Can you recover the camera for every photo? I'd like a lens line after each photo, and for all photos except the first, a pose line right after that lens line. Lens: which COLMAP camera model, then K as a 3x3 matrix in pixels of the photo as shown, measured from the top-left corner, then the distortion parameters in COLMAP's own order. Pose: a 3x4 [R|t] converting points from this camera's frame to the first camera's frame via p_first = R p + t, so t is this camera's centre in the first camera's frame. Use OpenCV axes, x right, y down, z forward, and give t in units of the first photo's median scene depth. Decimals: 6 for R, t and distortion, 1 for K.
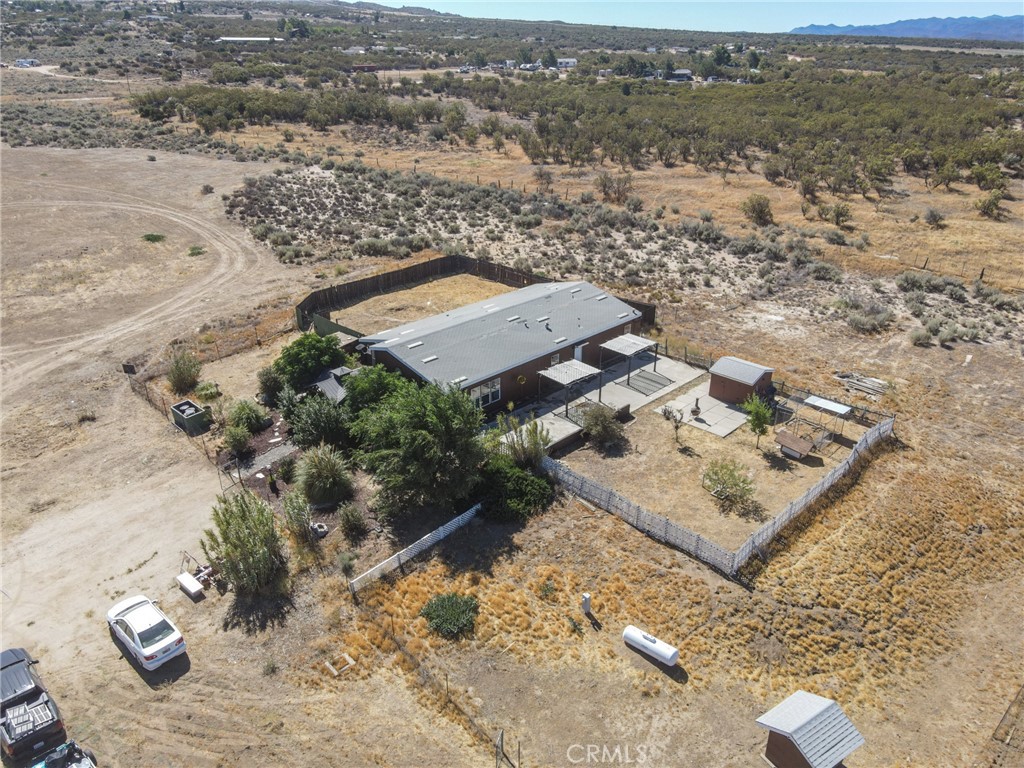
lens RADIAL K [[750.4, 0, 511.5], [0, 750.4, 384.1], [0, 0, 1]] dist [0.006563, 0.014765]
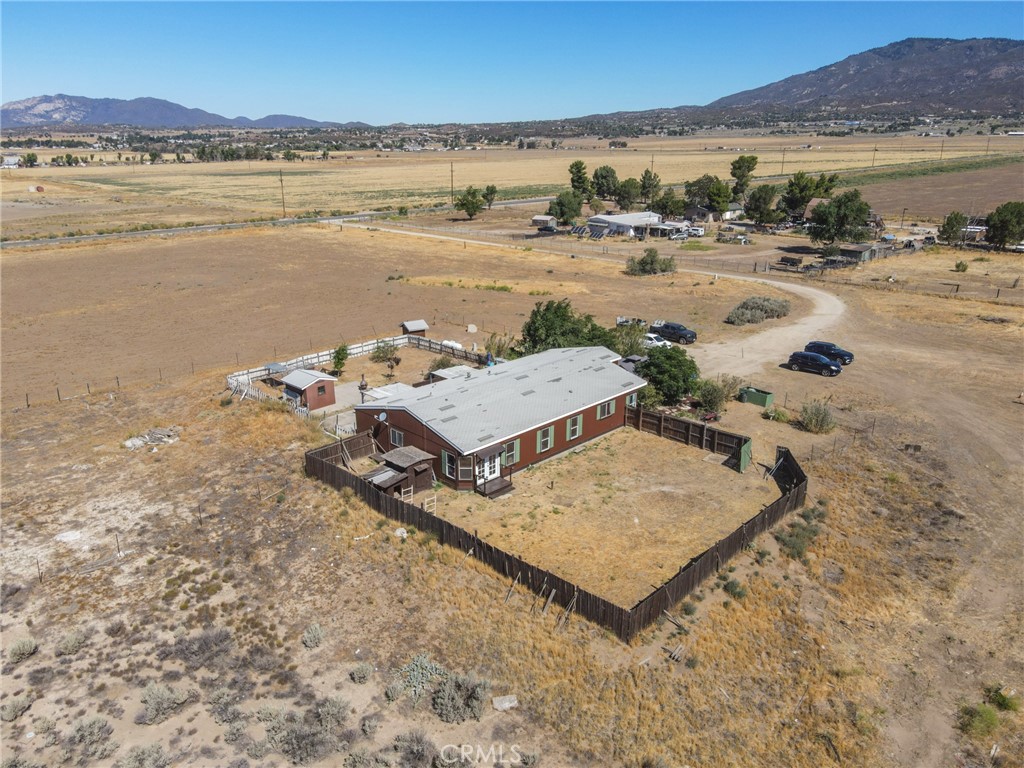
lens RADIAL K [[750.4, 0, 512.5], [0, 750.4, 381.3], [0, 0, 1]] dist [0.006563, 0.014765]
pose [[-0.999960, 0.002067, -0.008723, -0.005403], [-0.004382, 0.736128, 0.676828, -0.547797], [0.007821, 0.676839, -0.736090, 1.250289]]
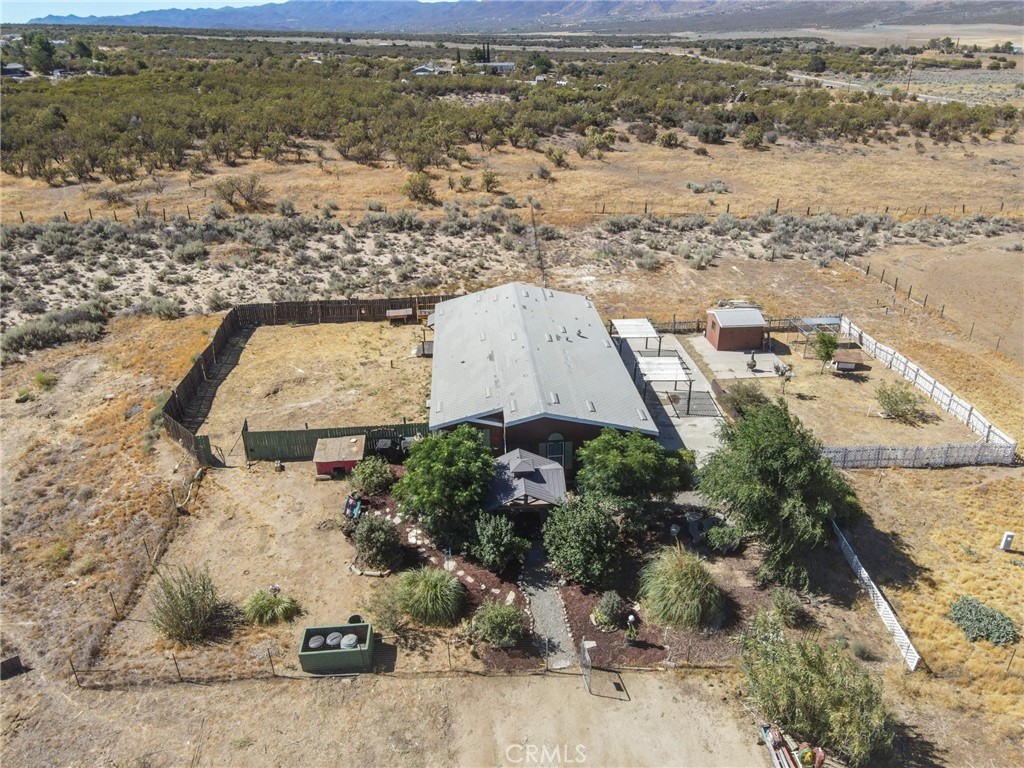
lens RADIAL K [[750.4, 0, 514.8], [0, 750.4, 385.0], [0, 0, 1]] dist [0.006563, 0.014765]
pose [[0.662212, -0.330769, 0.672359, -0.426768], [0.323120, 0.935637, 0.142046, -0.119812], [-0.676068, 0.123188, 0.726468, 0.299936]]
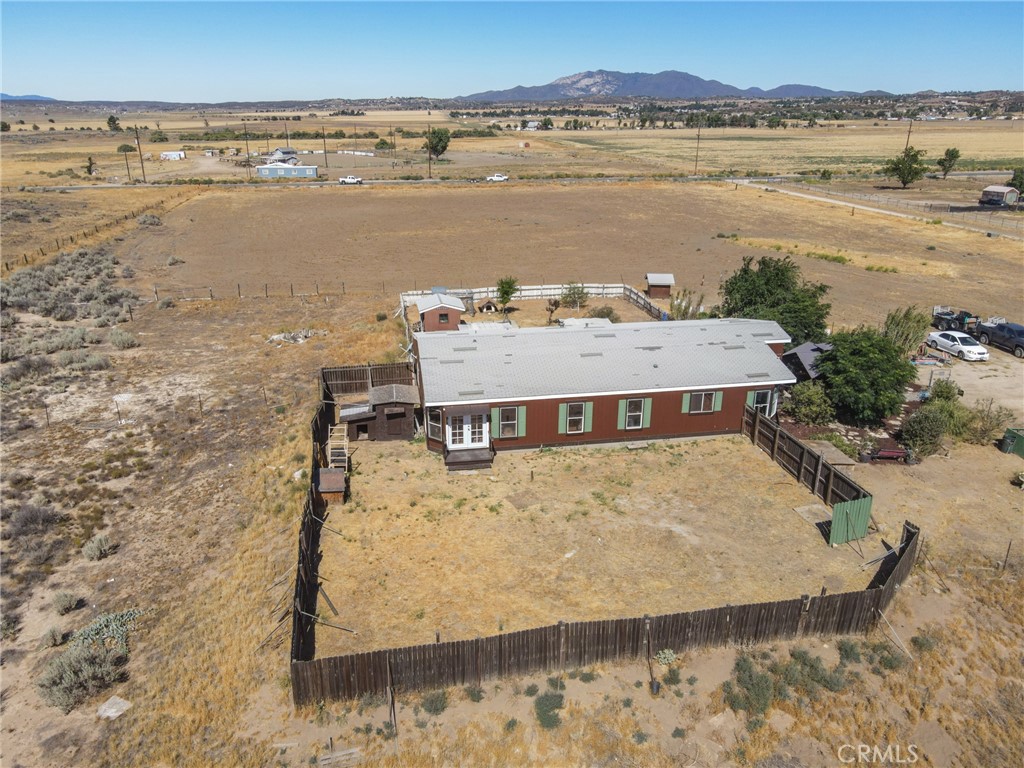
lens RADIAL K [[750.4, 0, 517.5], [0, 750.4, 383.0], [0, 0, 1]] dist [0.006563, 0.014765]
pose [[-0.822362, -0.200598, 0.532429, -0.256769], [0.231729, 0.736570, 0.635427, -0.398362], [-0.519636, 0.645930, -0.559243, 1.077349]]
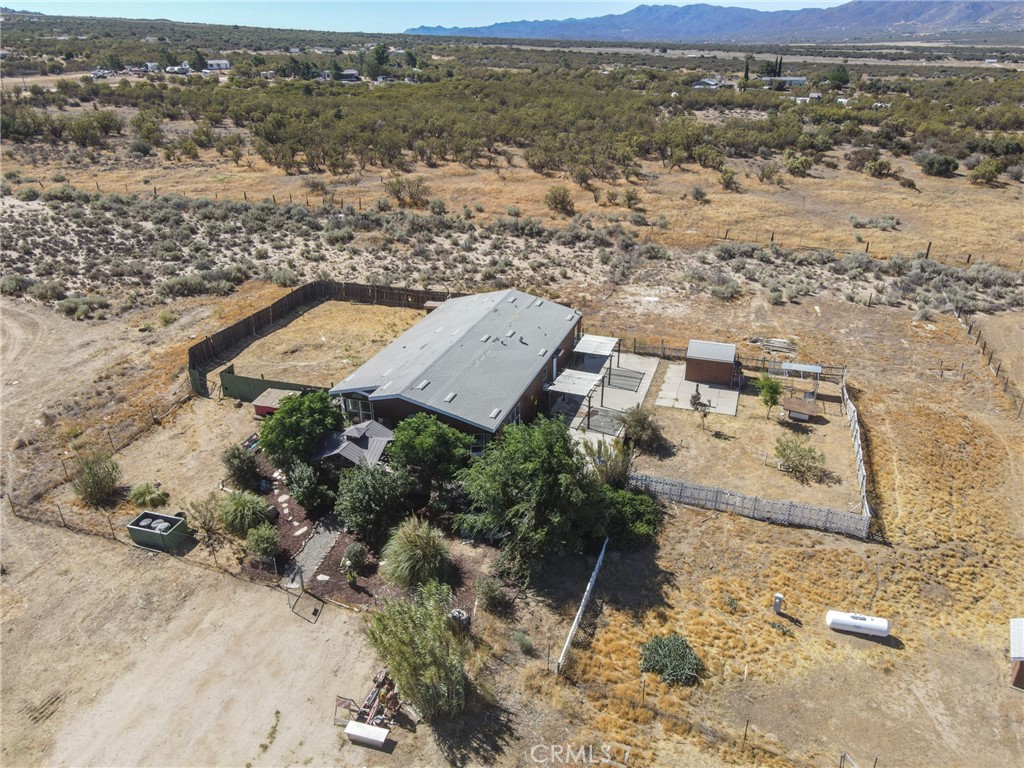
lens RADIAL K [[750.4, 0, 512.4], [0, 750.4, 389.0], [0, 0, 1]] dist [0.006563, 0.014765]
pose [[0.900018, -0.190086, 0.392217, -0.243938], [0.188111, 0.981168, 0.043861, -0.042526], [-0.393168, 0.034305, 0.918827, 0.094997]]
